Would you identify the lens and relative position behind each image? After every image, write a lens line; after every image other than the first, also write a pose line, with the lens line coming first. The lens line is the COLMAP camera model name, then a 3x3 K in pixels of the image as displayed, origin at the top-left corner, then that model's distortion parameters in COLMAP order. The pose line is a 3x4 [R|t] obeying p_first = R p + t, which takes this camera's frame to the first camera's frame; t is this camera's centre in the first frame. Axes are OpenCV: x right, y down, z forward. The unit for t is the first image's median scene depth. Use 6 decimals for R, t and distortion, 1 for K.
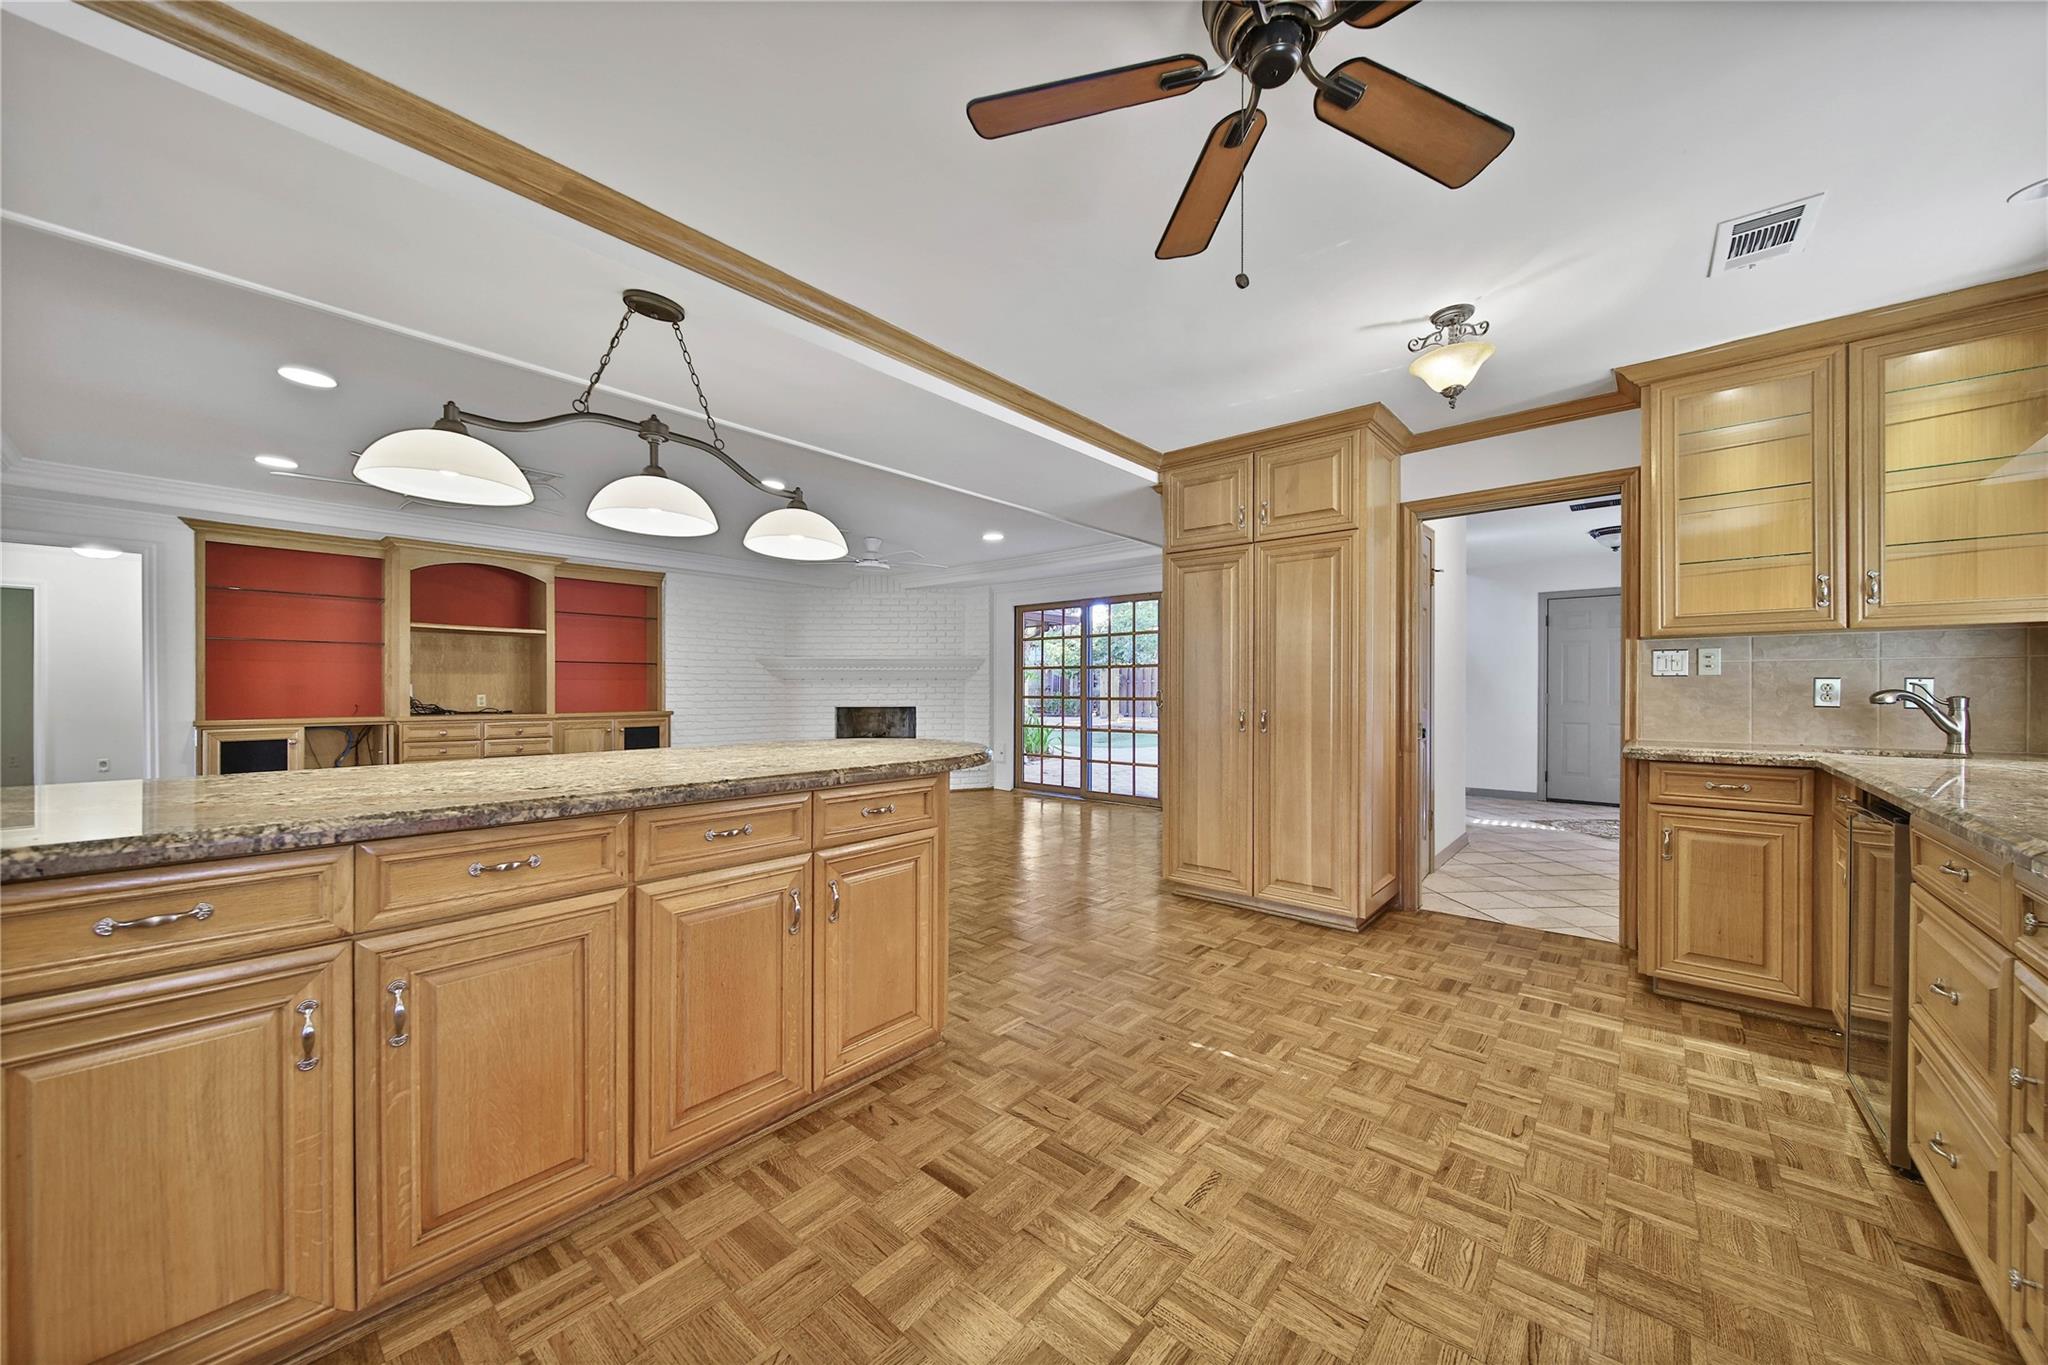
lens RADIAL K [[725.2, 0, 1015.5], [0, 725.2, 692.2], [0, 0, 1]] dist [0.007735, -0.003901]
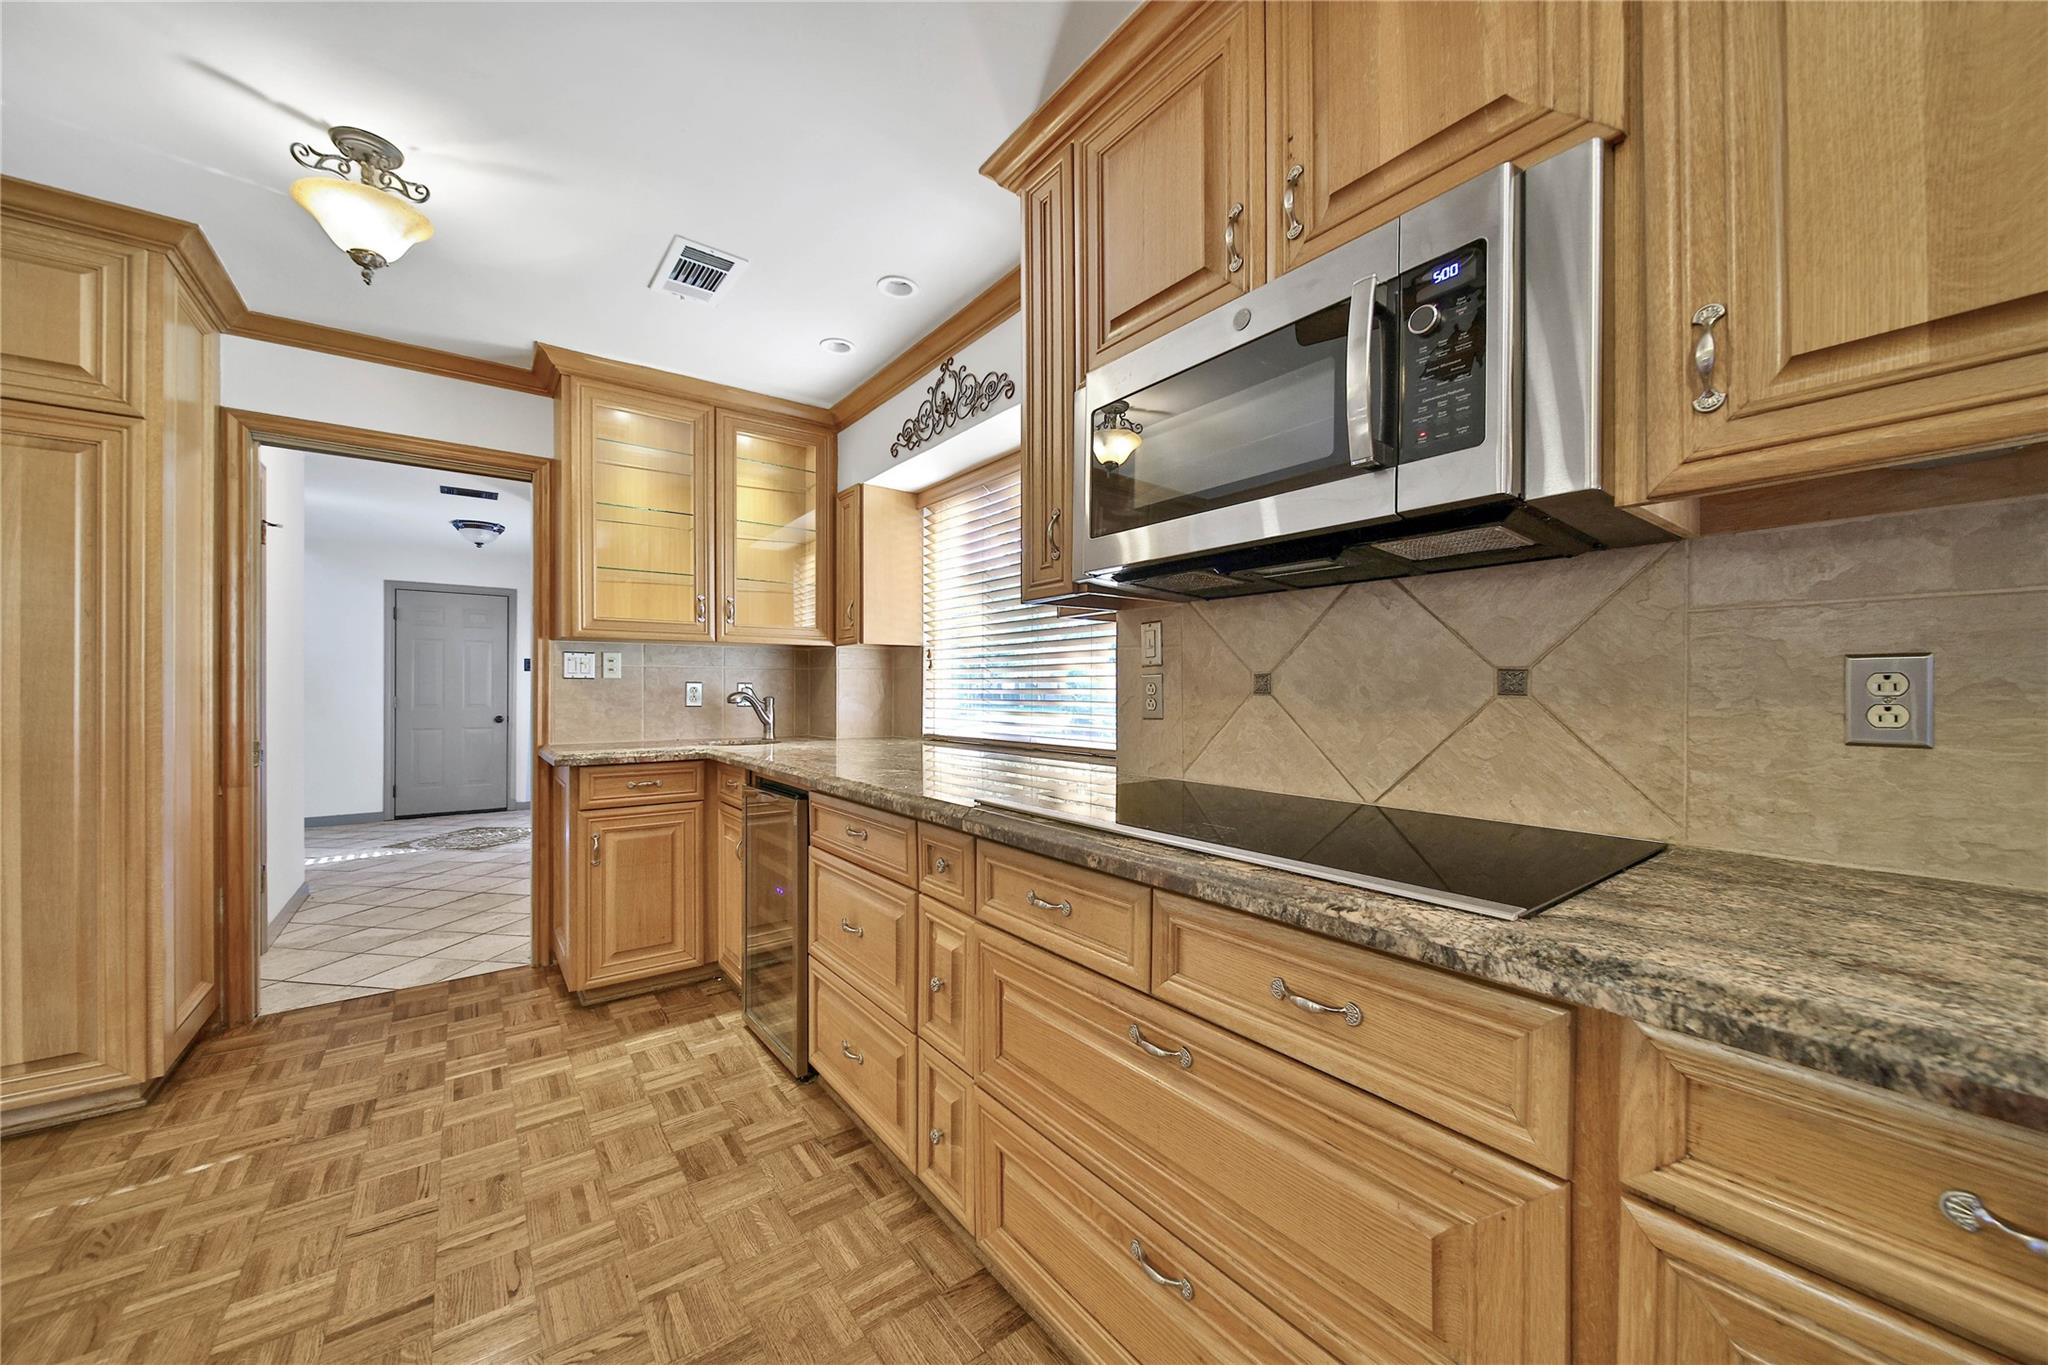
lens RADIAL K [[735.8, 0, 1031.3], [0, 735.8, 691.7], [0, 0, 1]] dist [-0.000137, -0.001790]
pose [[0.194431, -0.001287, 0.980915, 0.036924], [0.004887, 0.999988, 0.000343, -0.001517], [-0.980904, 0.004728, 0.194435, 0.221510]]
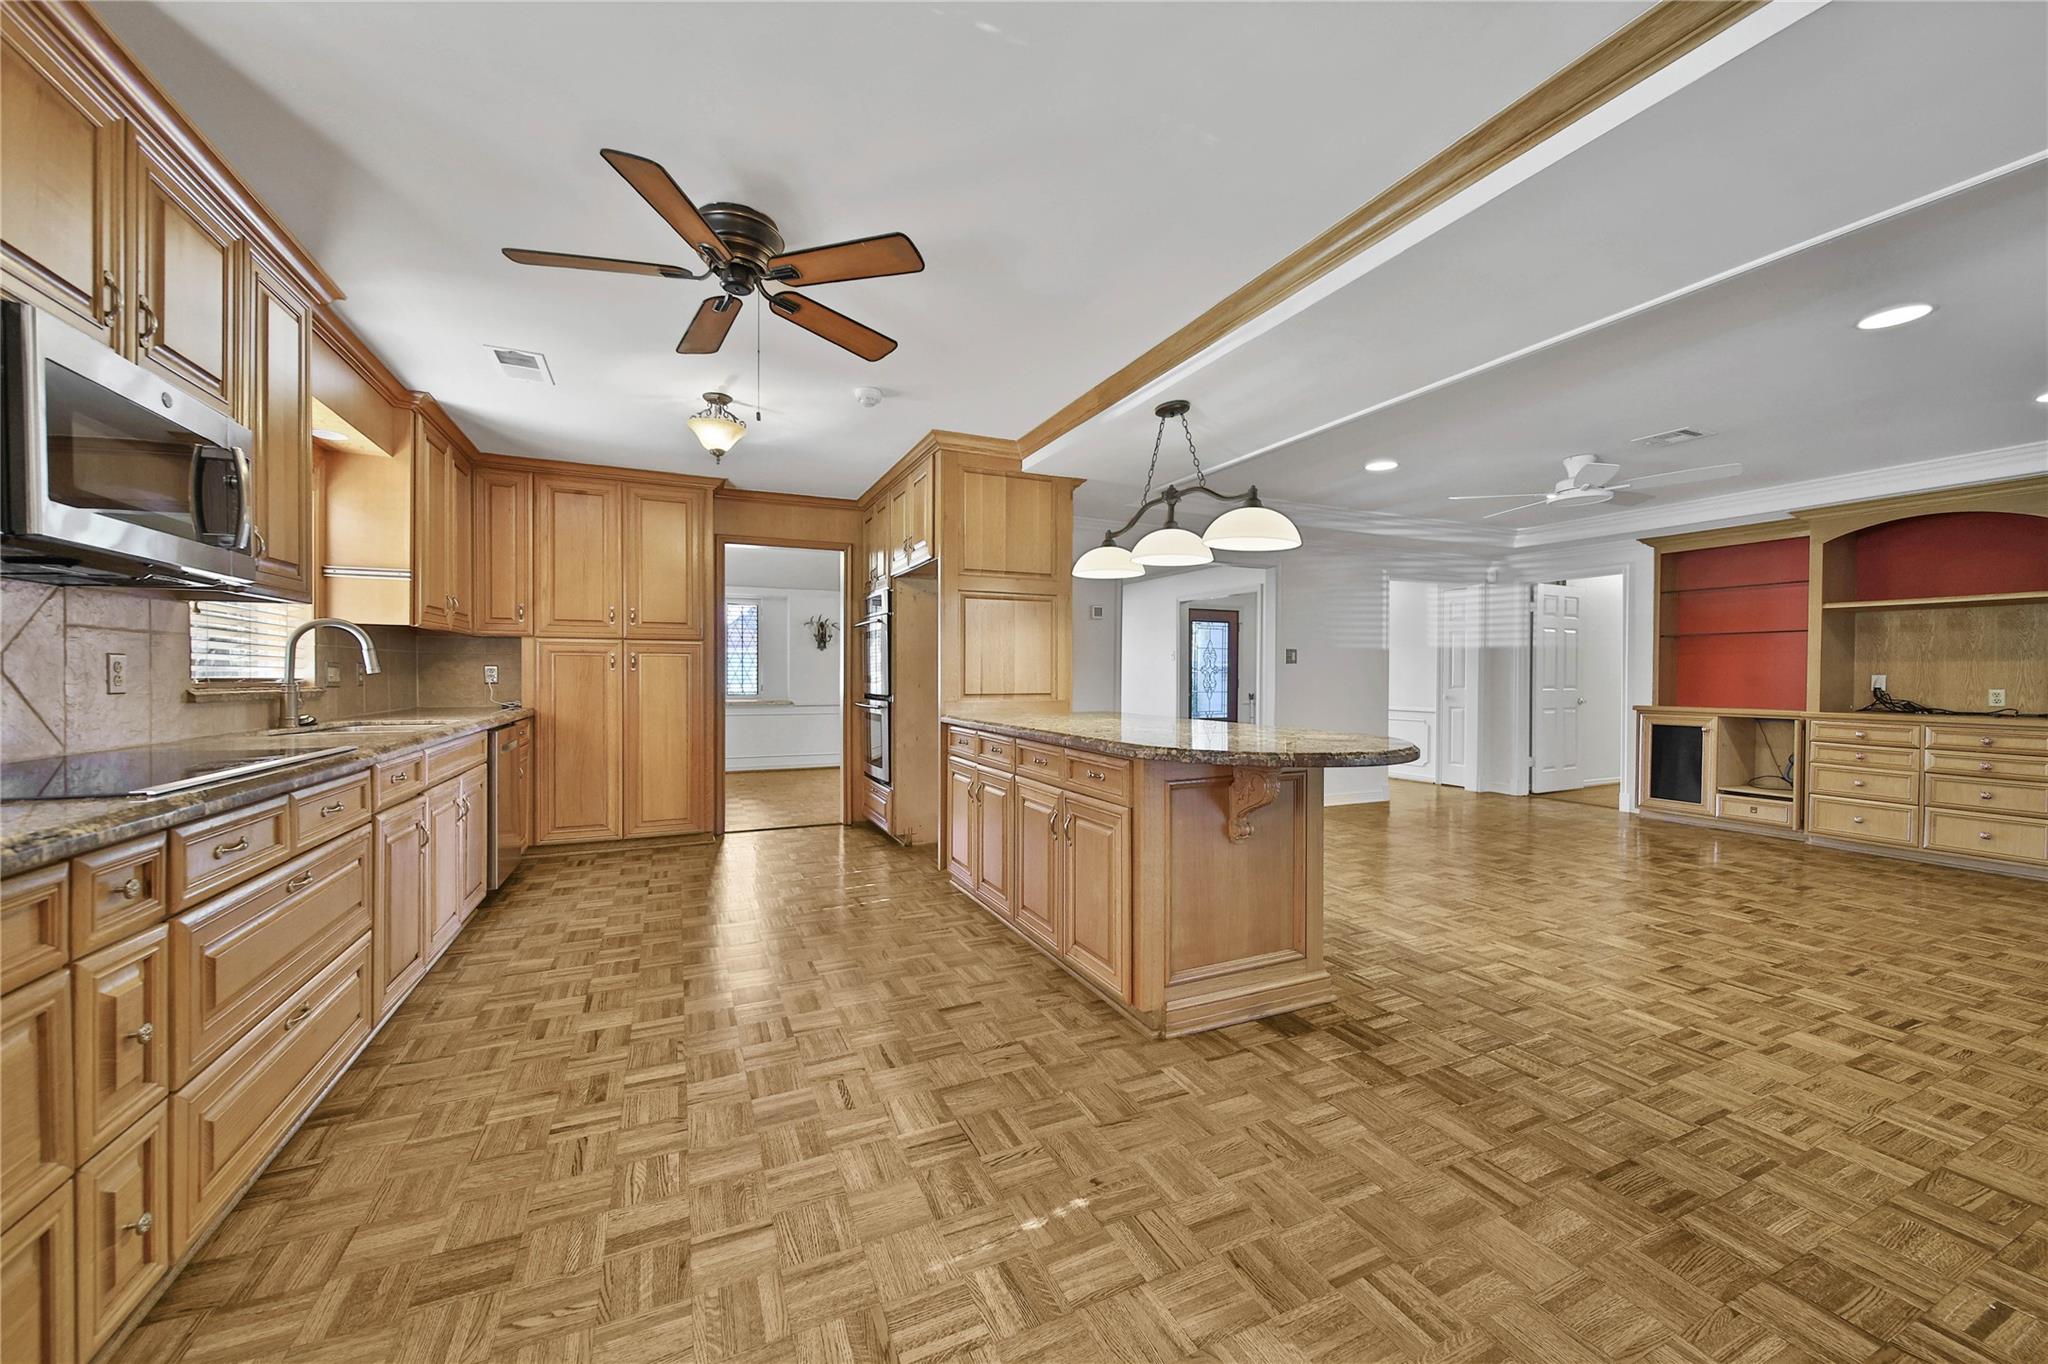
lens RADIAL K [[736.6, 0, 1014.9], [0, 736.6, 684.5], [0, 0, 1]] dist [-0.001945, -0.000256]
pose [[-0.433470, 0.006277, -0.901146, 0.719893], [-0.010160, 0.999878, 0.011852, -0.002440], [0.901111, 0.014293, -0.433353, 1.038038]]
